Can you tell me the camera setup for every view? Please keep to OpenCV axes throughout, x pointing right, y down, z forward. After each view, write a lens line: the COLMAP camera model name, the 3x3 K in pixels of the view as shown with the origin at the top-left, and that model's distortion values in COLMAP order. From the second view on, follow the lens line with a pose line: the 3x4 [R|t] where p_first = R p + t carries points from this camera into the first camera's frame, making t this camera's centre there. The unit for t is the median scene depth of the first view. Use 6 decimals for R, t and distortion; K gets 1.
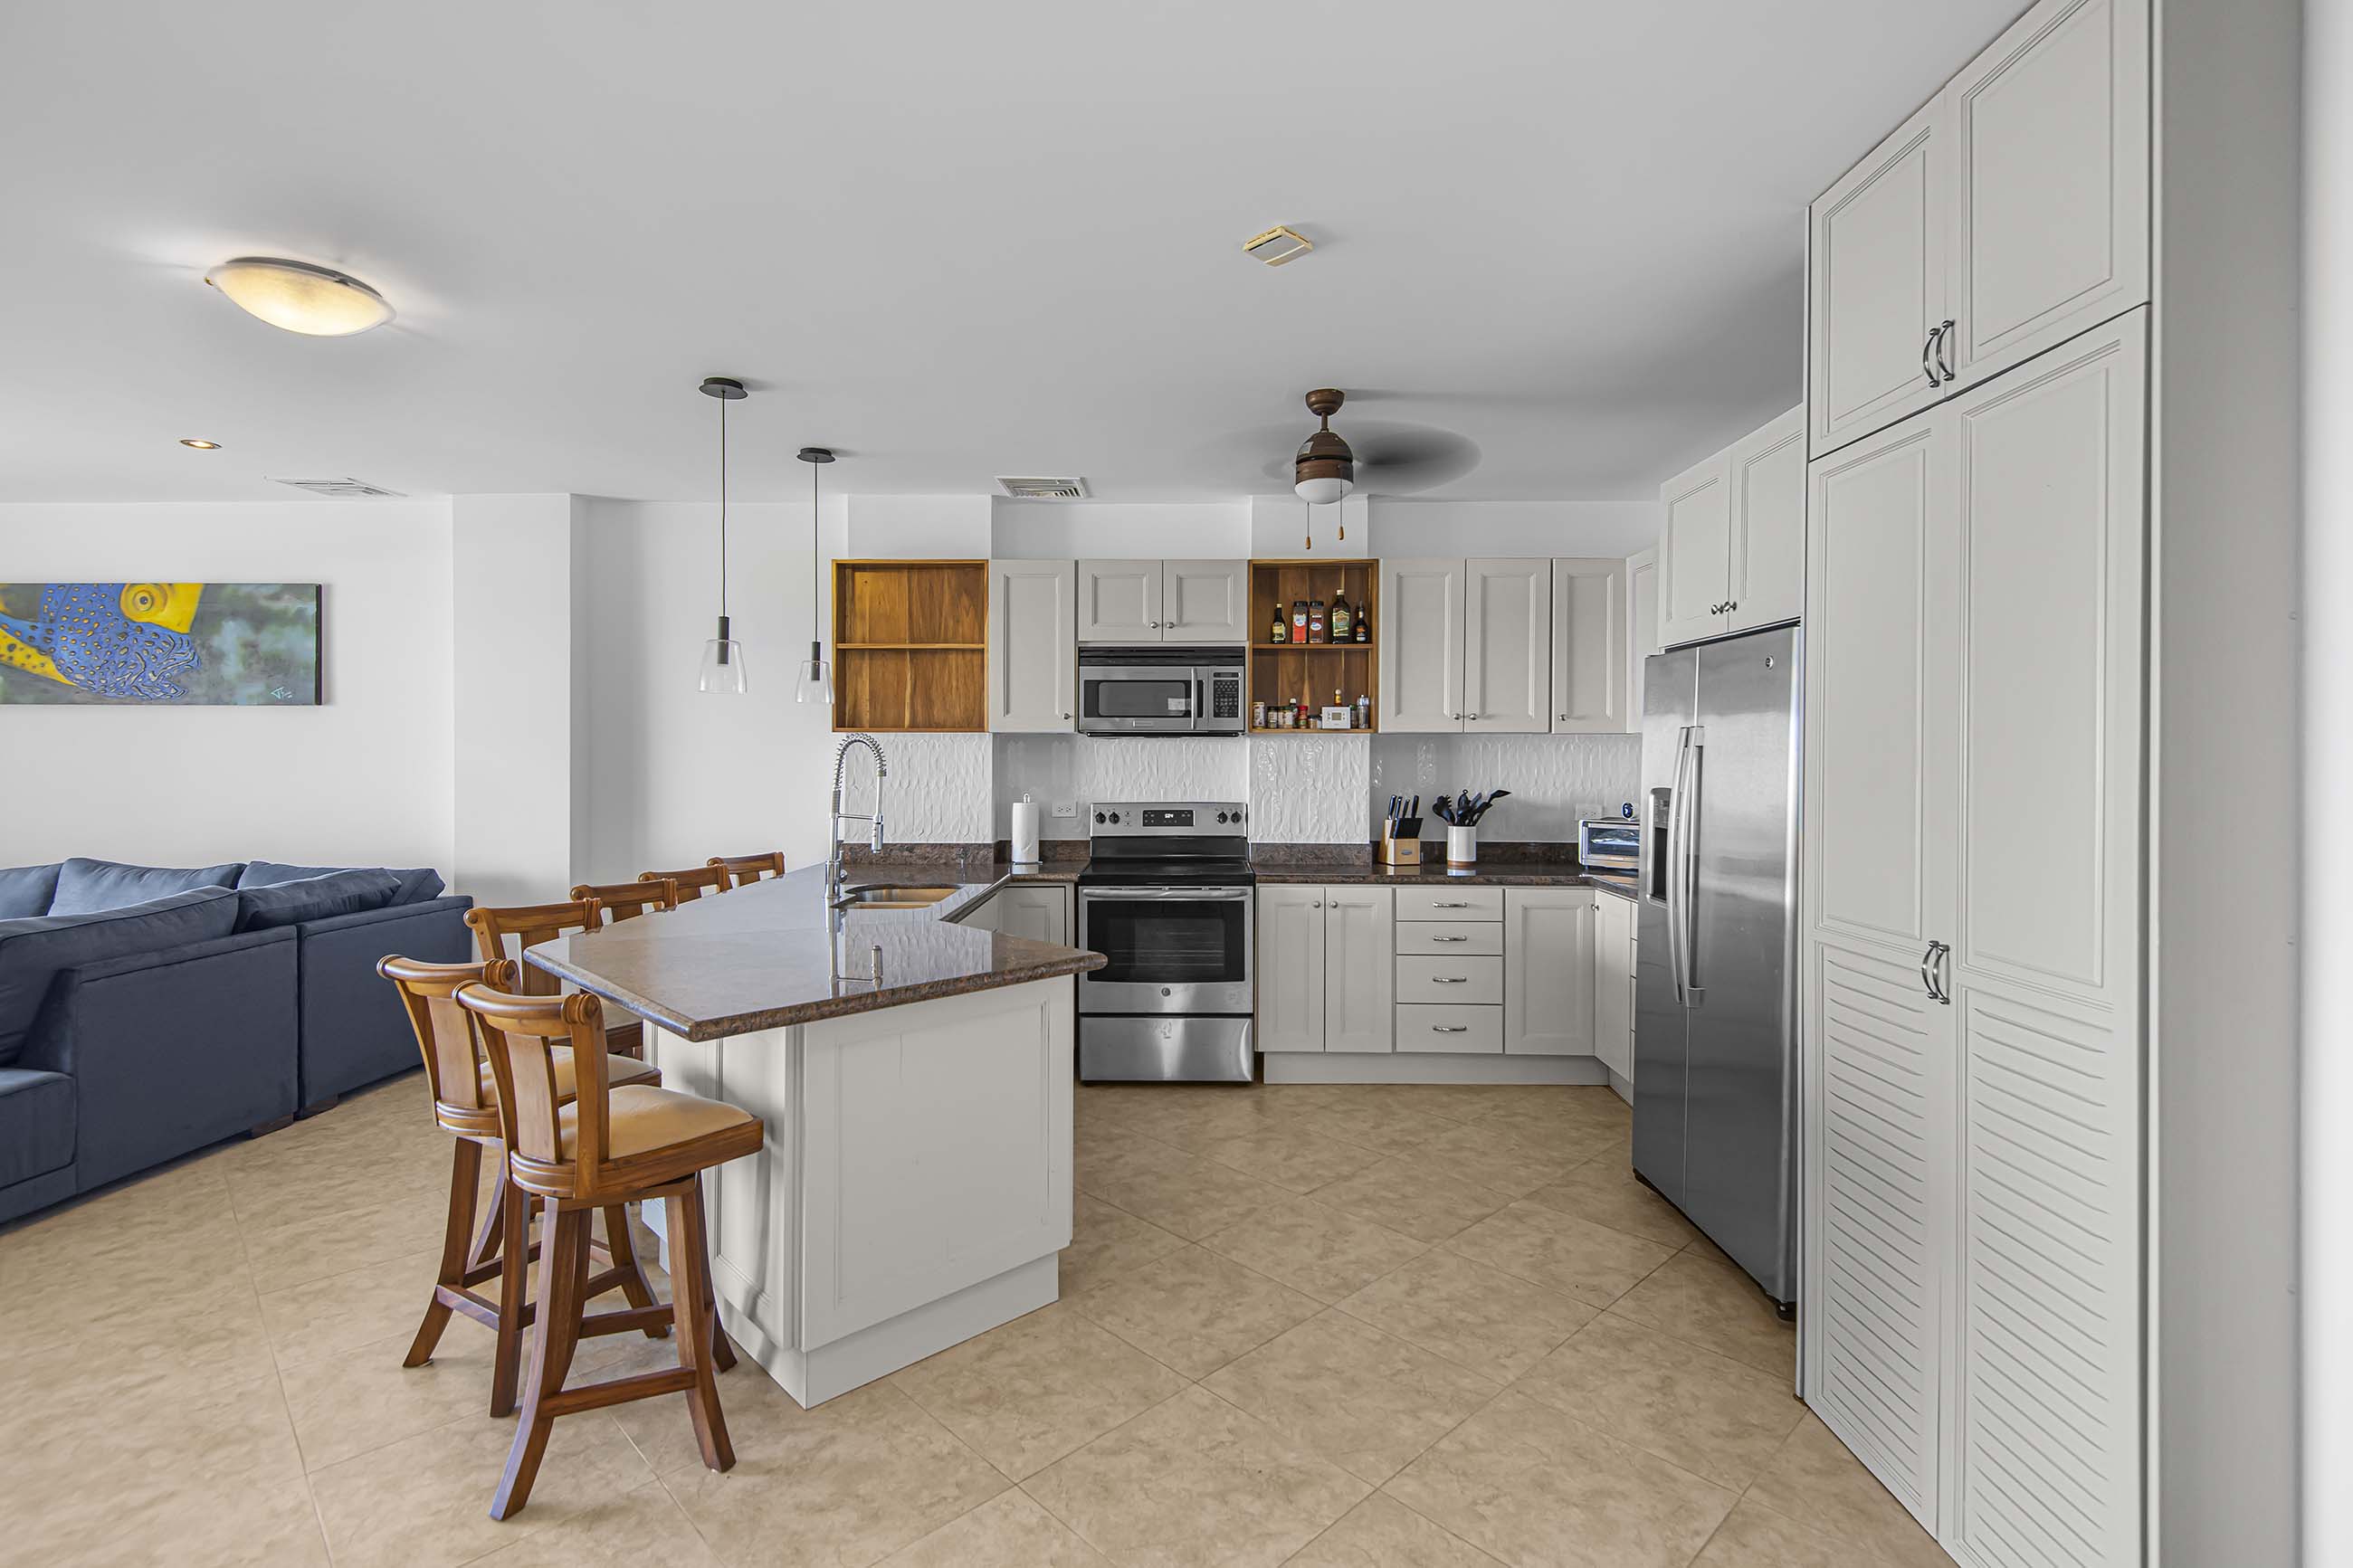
lens RADIAL K [[1053.7, 0, 1219.7], [0, 1053.7, 765.6], [0, 0, 1]] dist [-0.017482, 0.000720]
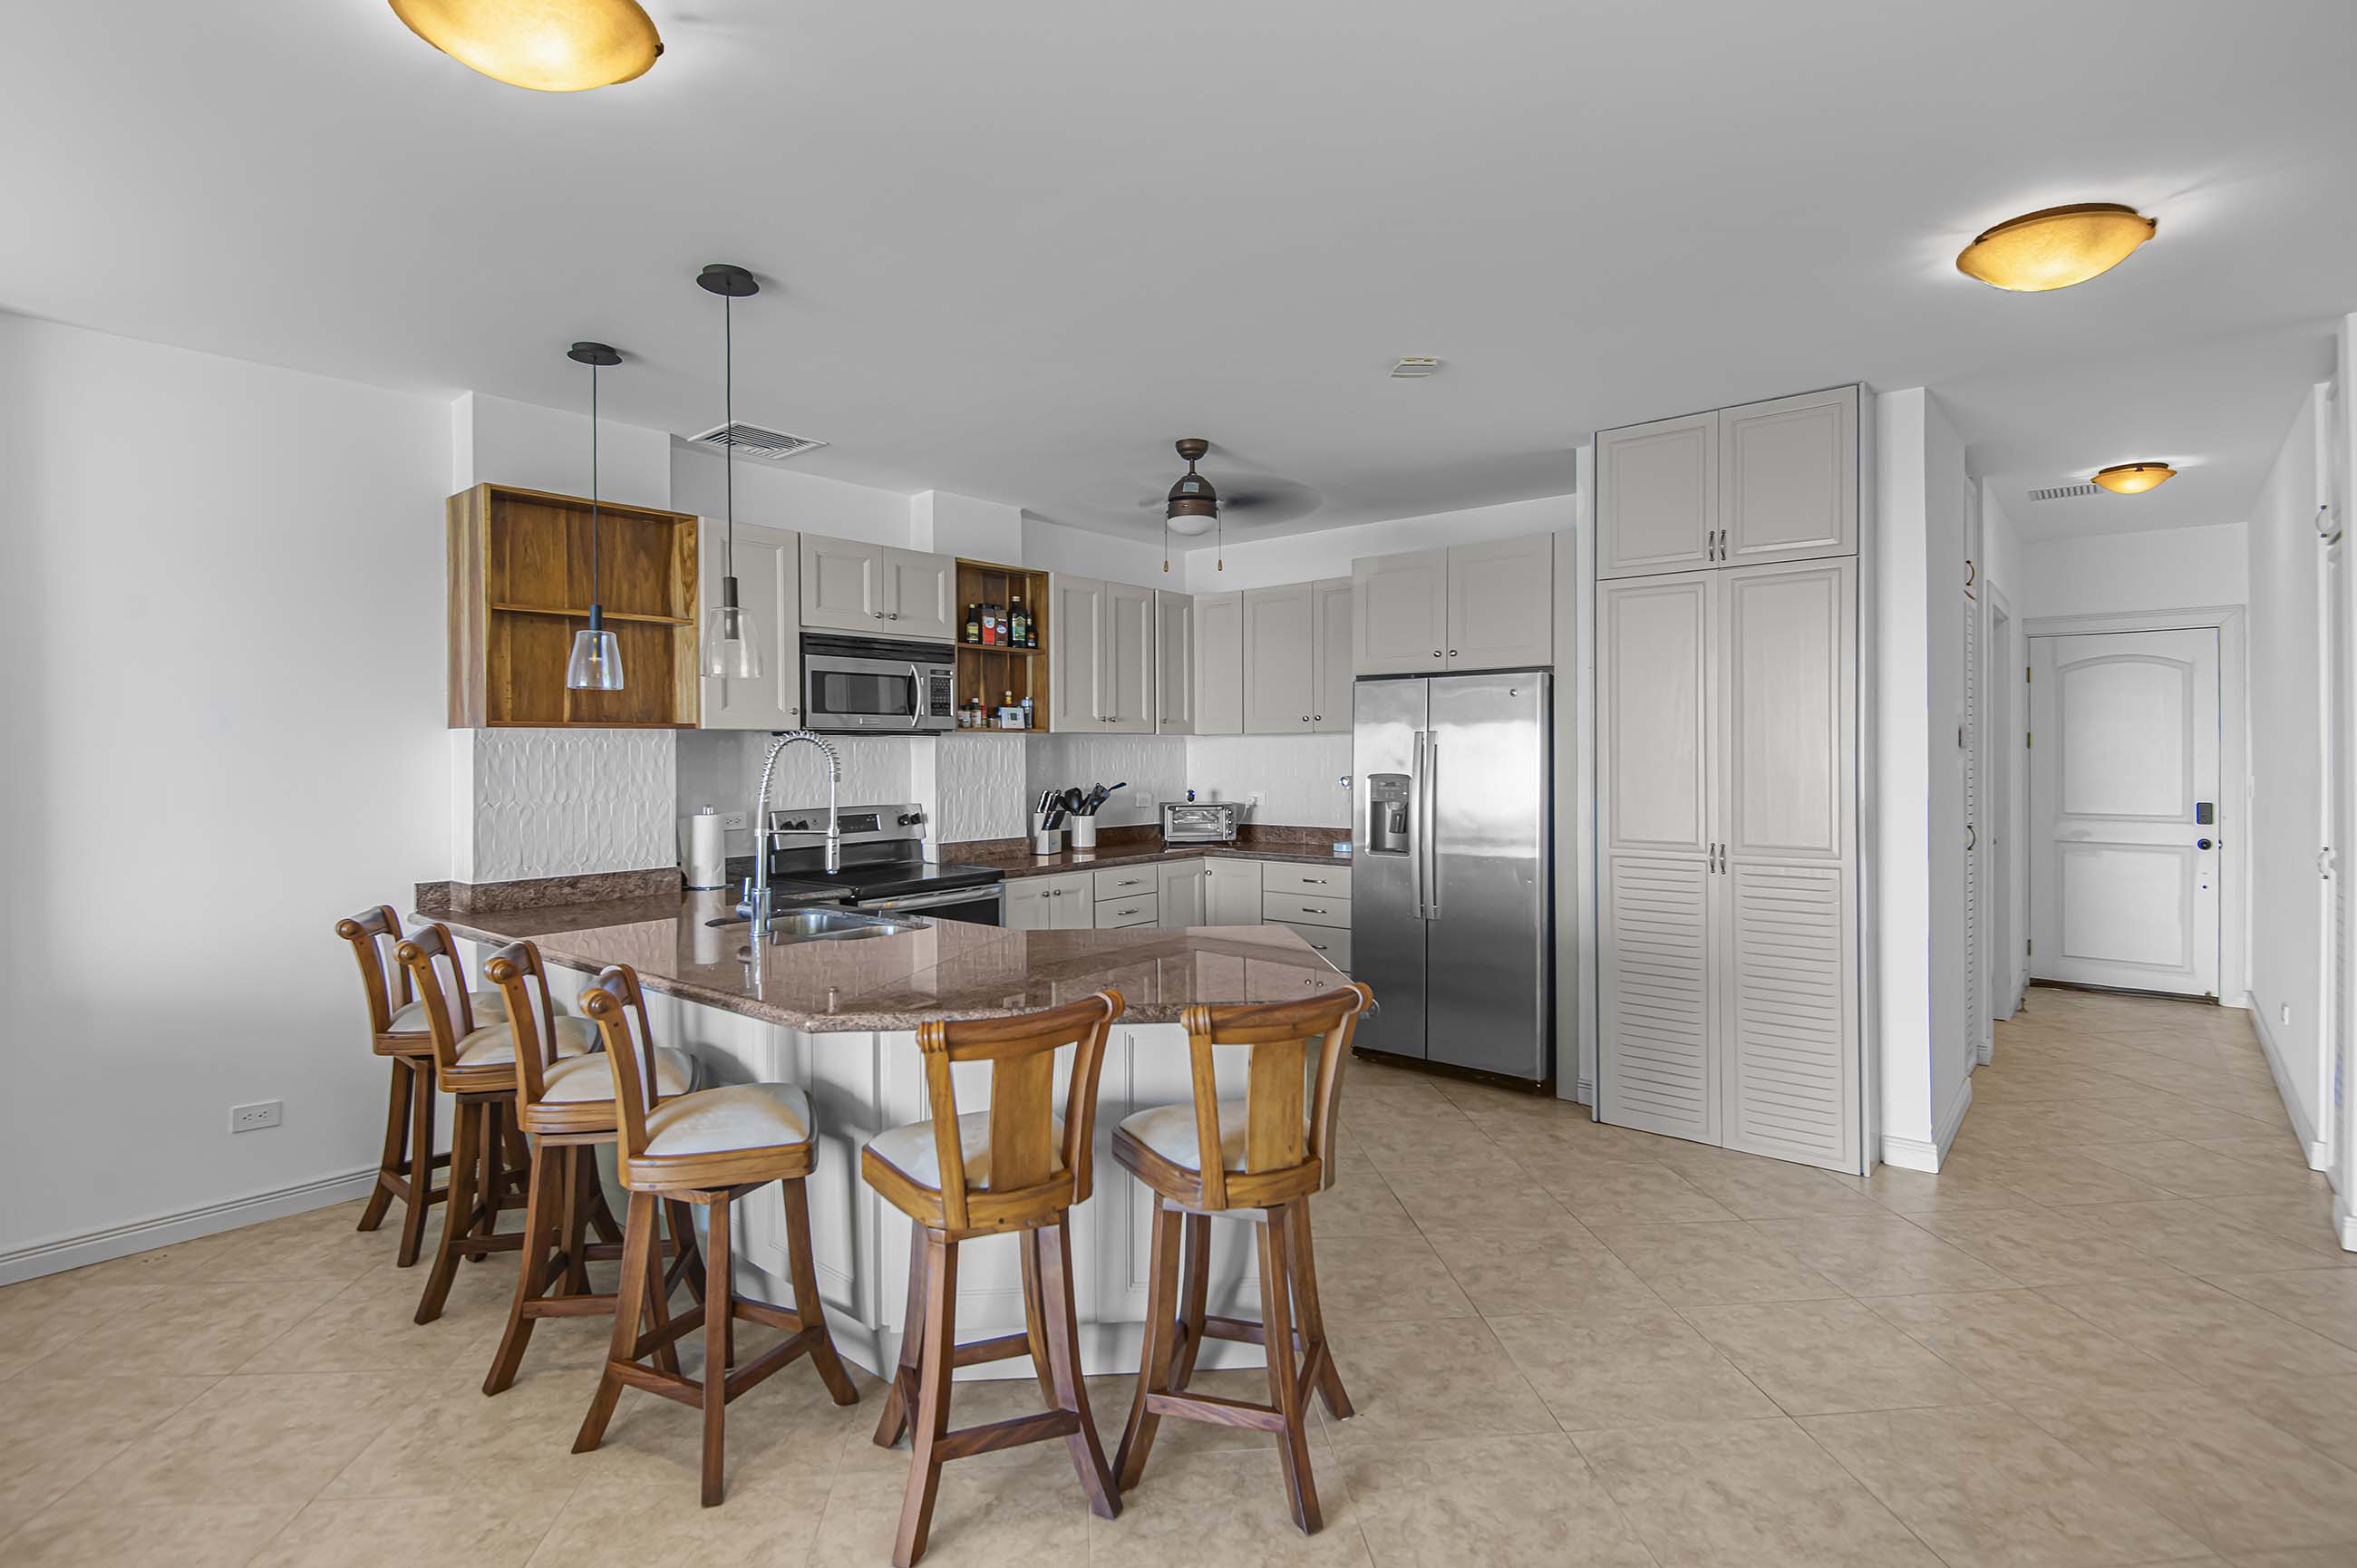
lens RADIAL K [[1100.0, 0, 1176.3], [0, 1100.0, 760.3], [0, 0, 1]] dist [-0.023676, -0.012050]
pose [[0.655412, -0.012802, 0.755163, -0.610608], [0.016103, 0.999866, 0.002974, -0.004035], [-0.755100, 0.010211, 0.655530, 0.165251]]
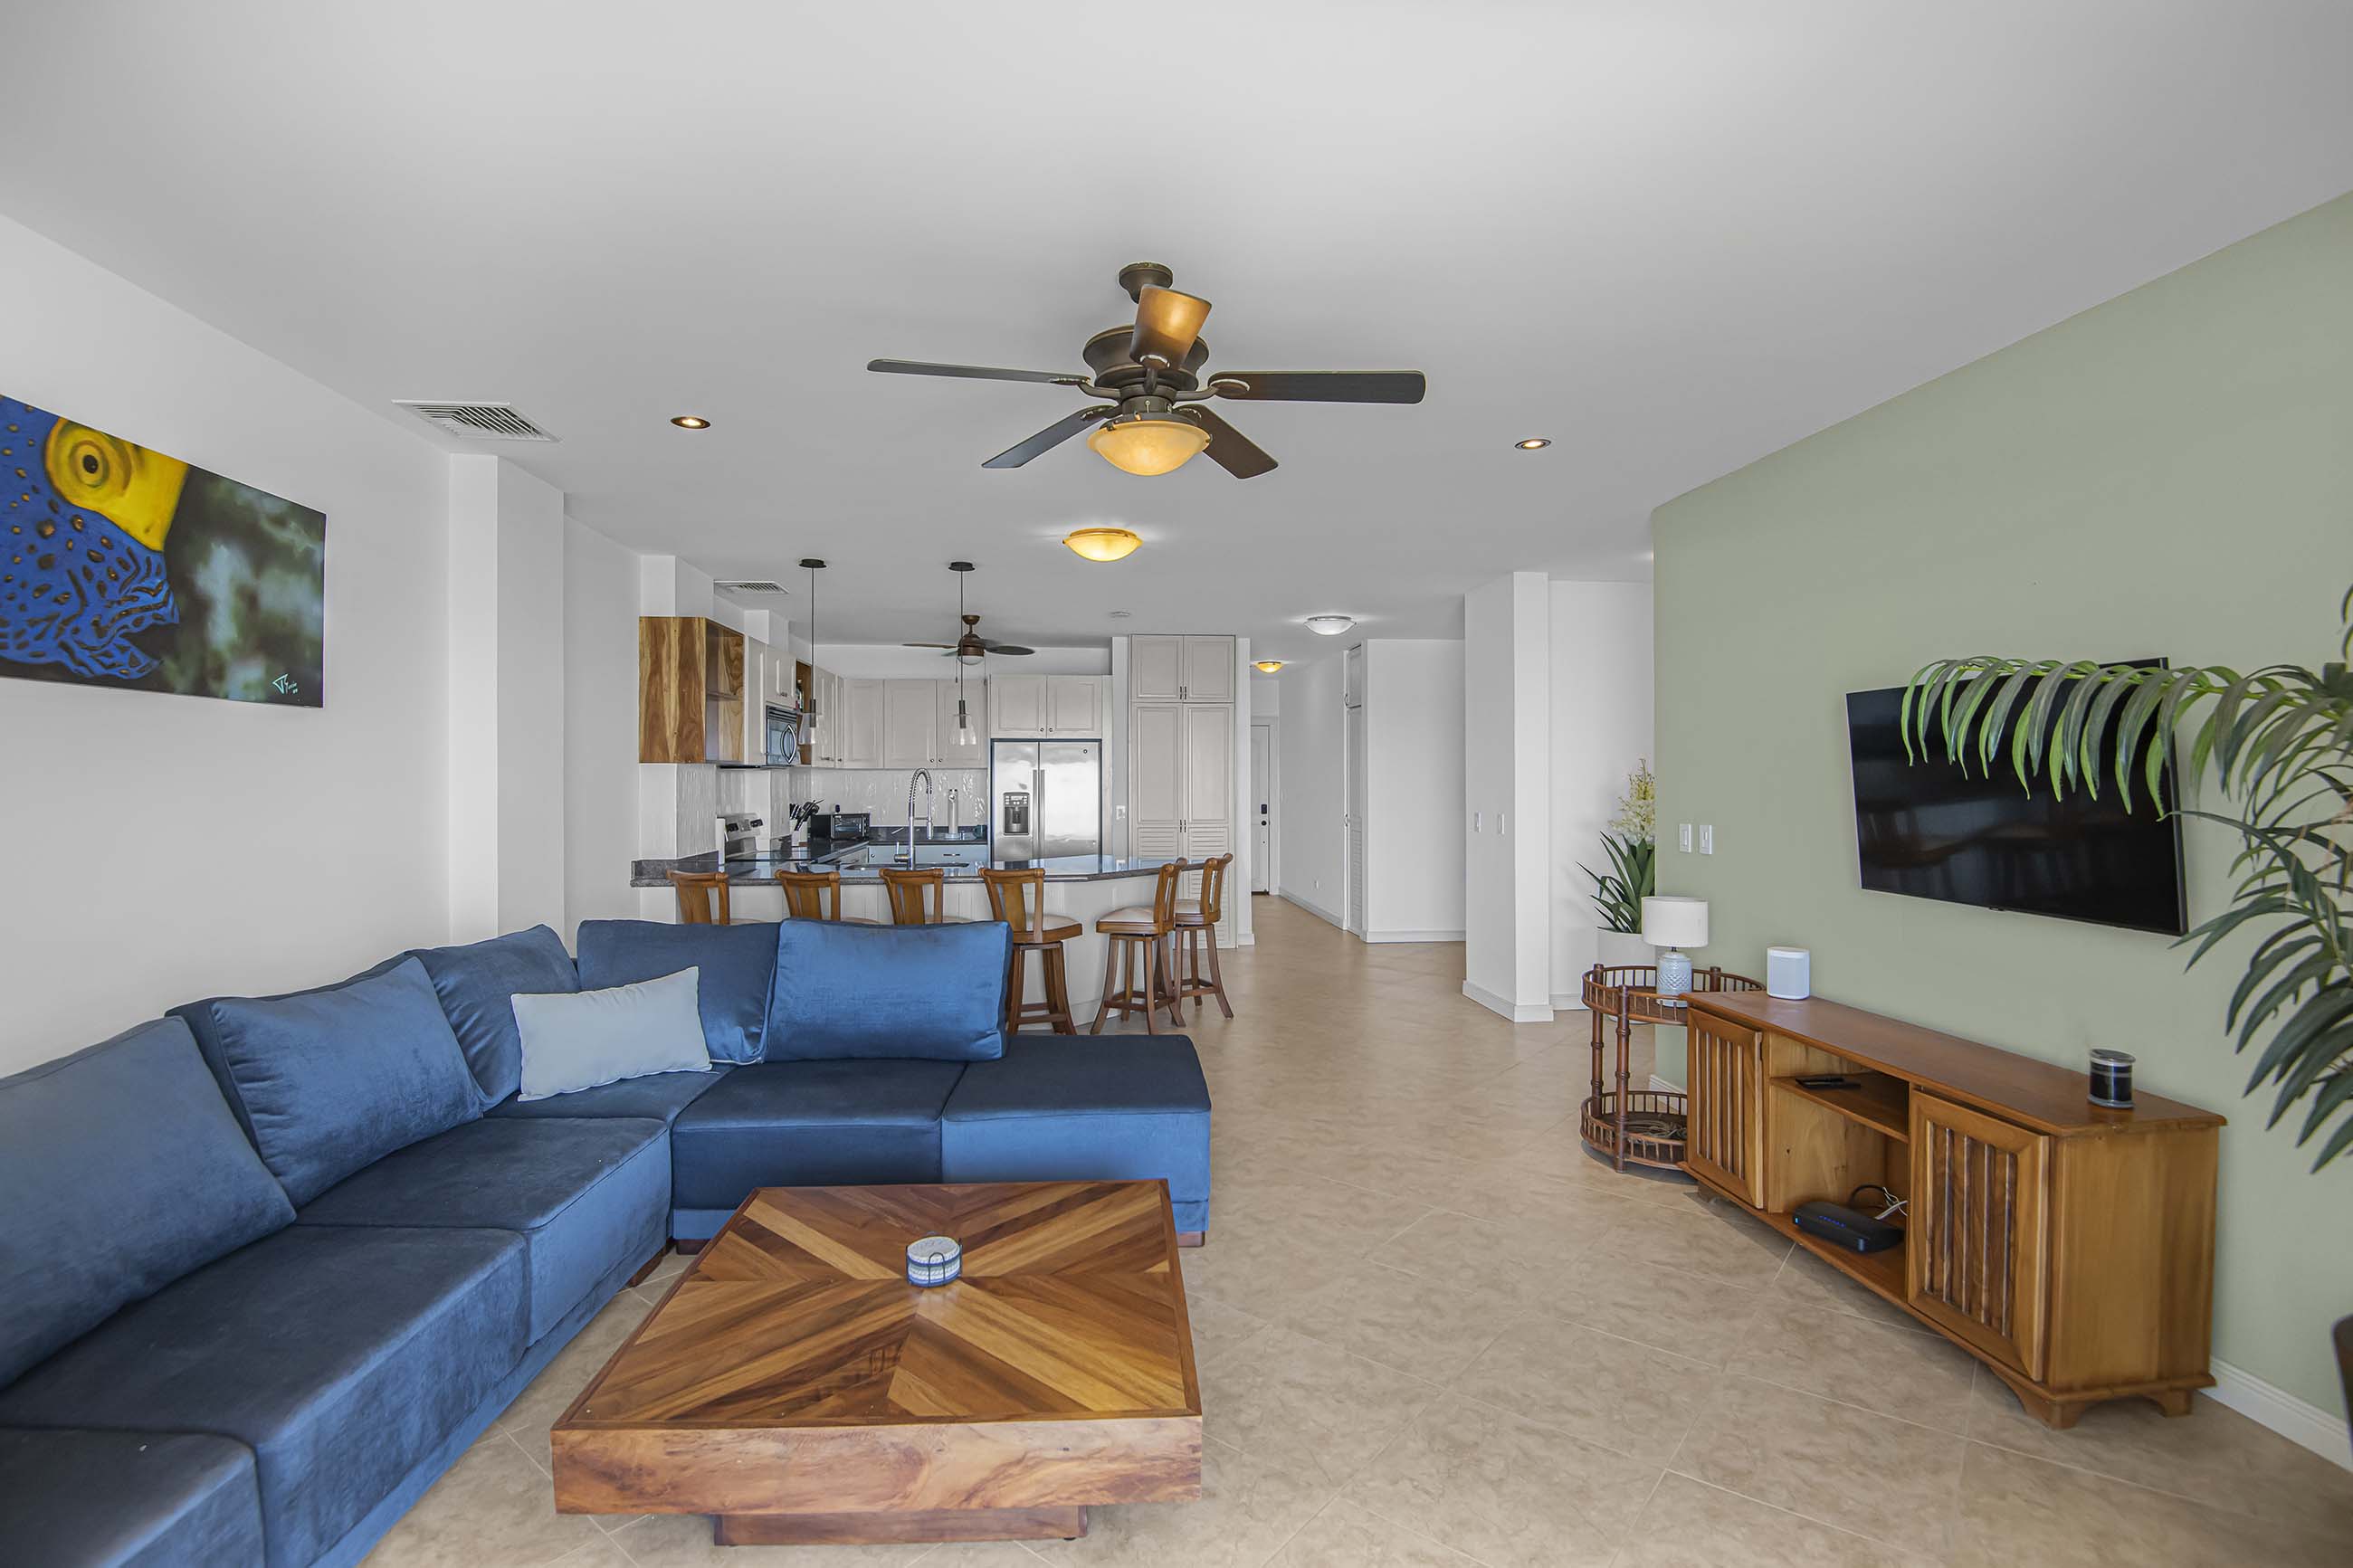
lens RADIAL K [[1098.1, 0, 1146.5], [0, 1098.1, 777.7], [0, 0, 1]] dist [-0.023676, -0.012050]
pose [[-0.069753, -0.002357, 0.997562, -1.642748], [0.015896, 0.999868, 0.003474, -0.011546], [-0.997438, 0.016100, -0.069706, 0.588492]]
